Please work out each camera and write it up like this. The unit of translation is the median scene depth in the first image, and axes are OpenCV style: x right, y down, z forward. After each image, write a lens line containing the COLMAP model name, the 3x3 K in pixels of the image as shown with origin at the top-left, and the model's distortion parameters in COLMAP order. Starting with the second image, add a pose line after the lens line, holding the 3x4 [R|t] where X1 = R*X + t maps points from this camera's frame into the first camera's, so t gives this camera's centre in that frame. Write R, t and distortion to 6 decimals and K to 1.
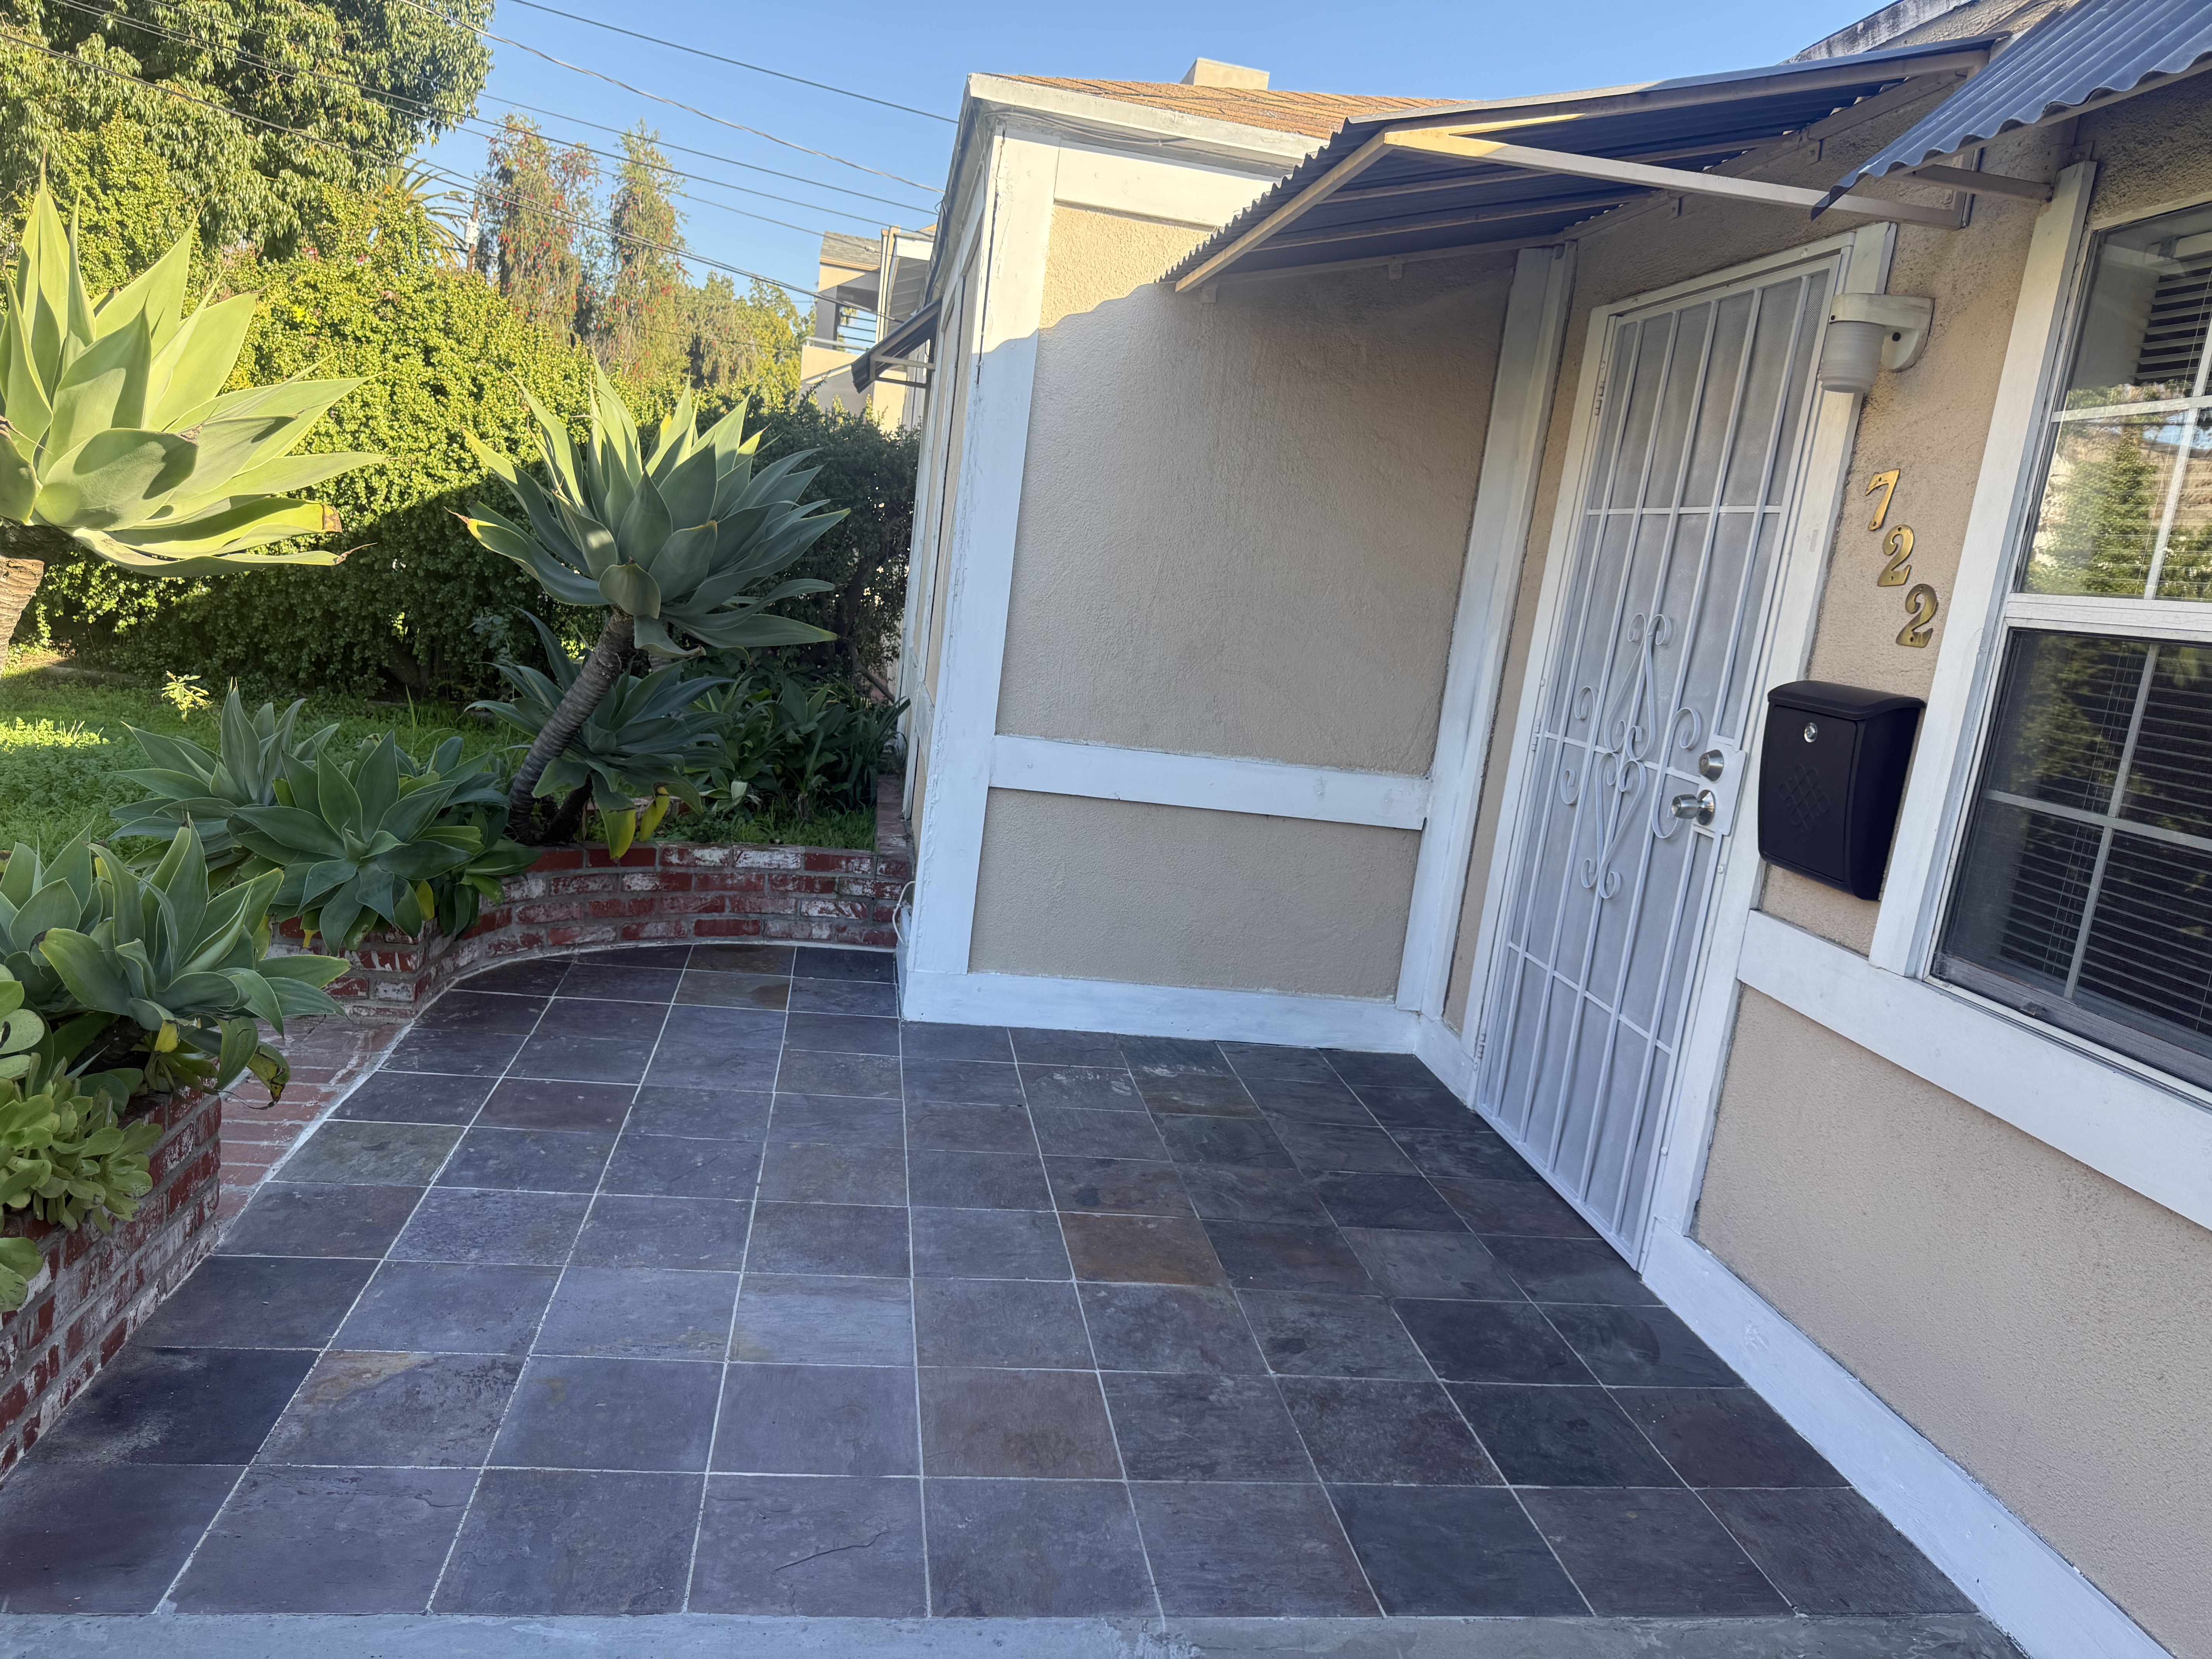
lens RADIAL K [[1519.6, 0, 1105.2], [0, 1519.6, 833.5], [0, 0, 1]] dist [0.009065, 0.010874]
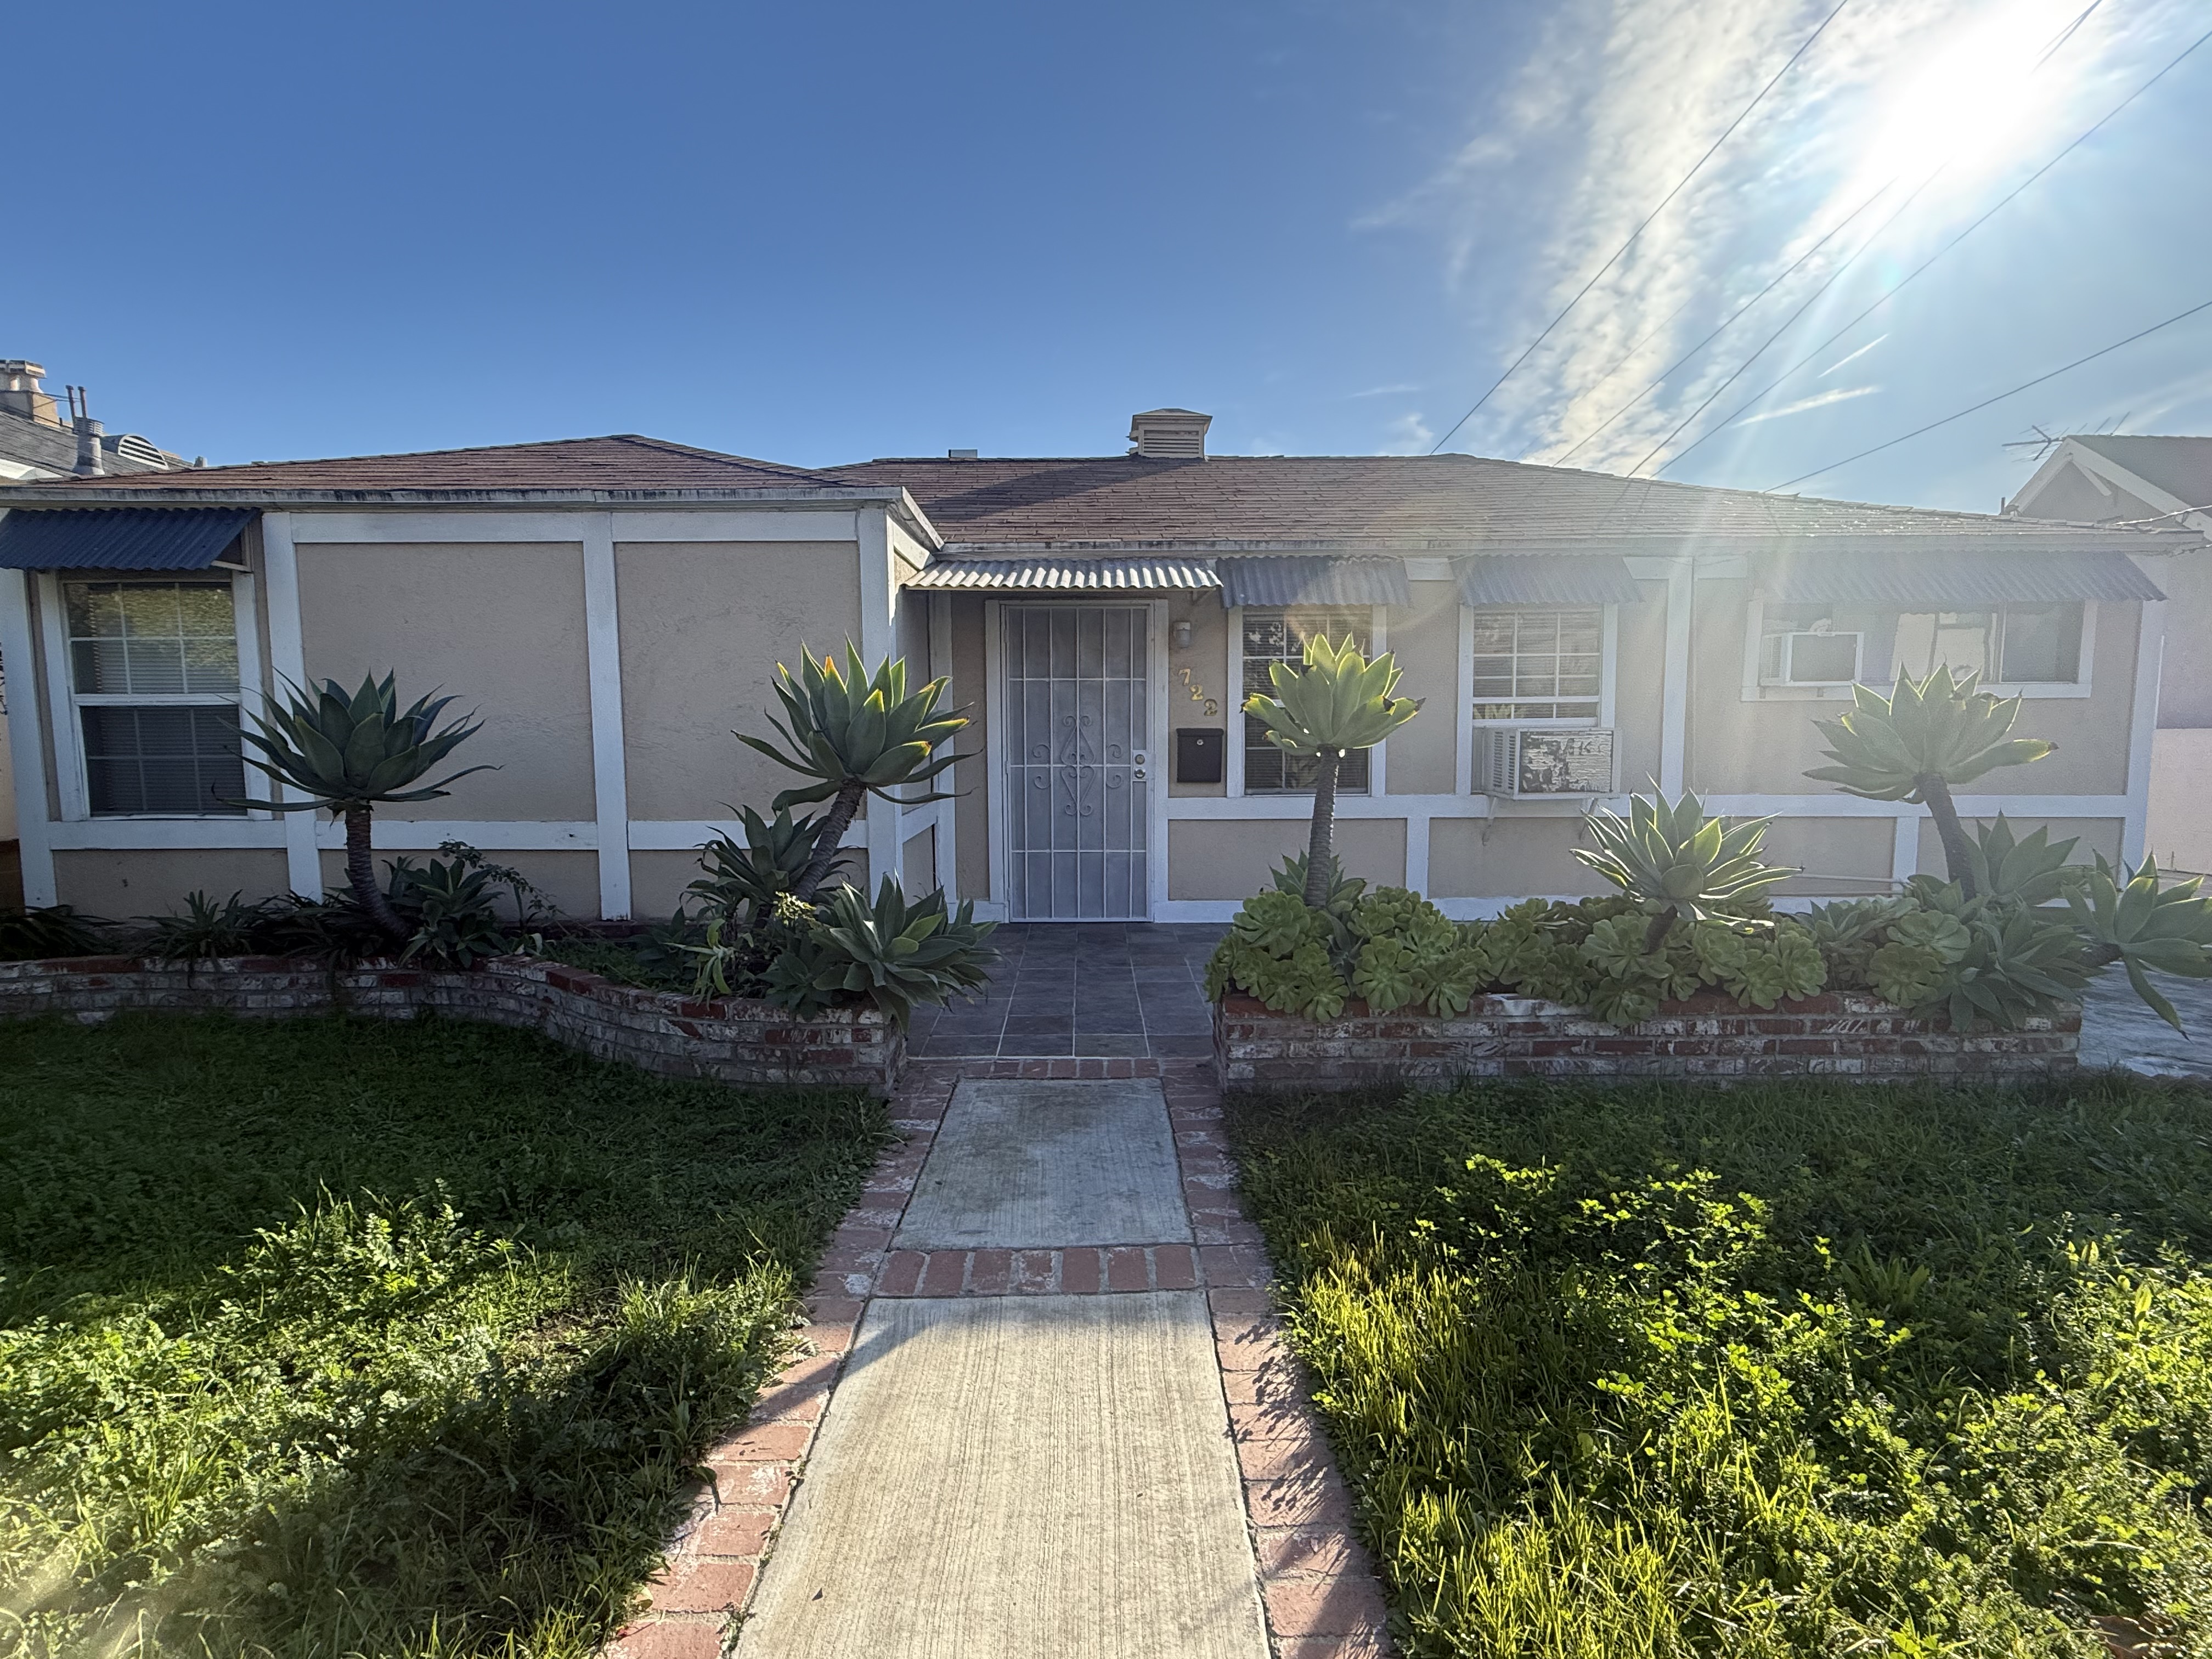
lens RADIAL K [[1095.6, 0, 1105.4], [0, 1095.6, 825.2], [0, 0, 1]] dist [-0.000022, -0.000001]
pose [[0.127622, -0.218217, 0.967520, -1.933456], [0.197879, 0.961487, 0.190755, -0.378846], [-0.971883, 0.167107, 0.165887, 0.736806]]
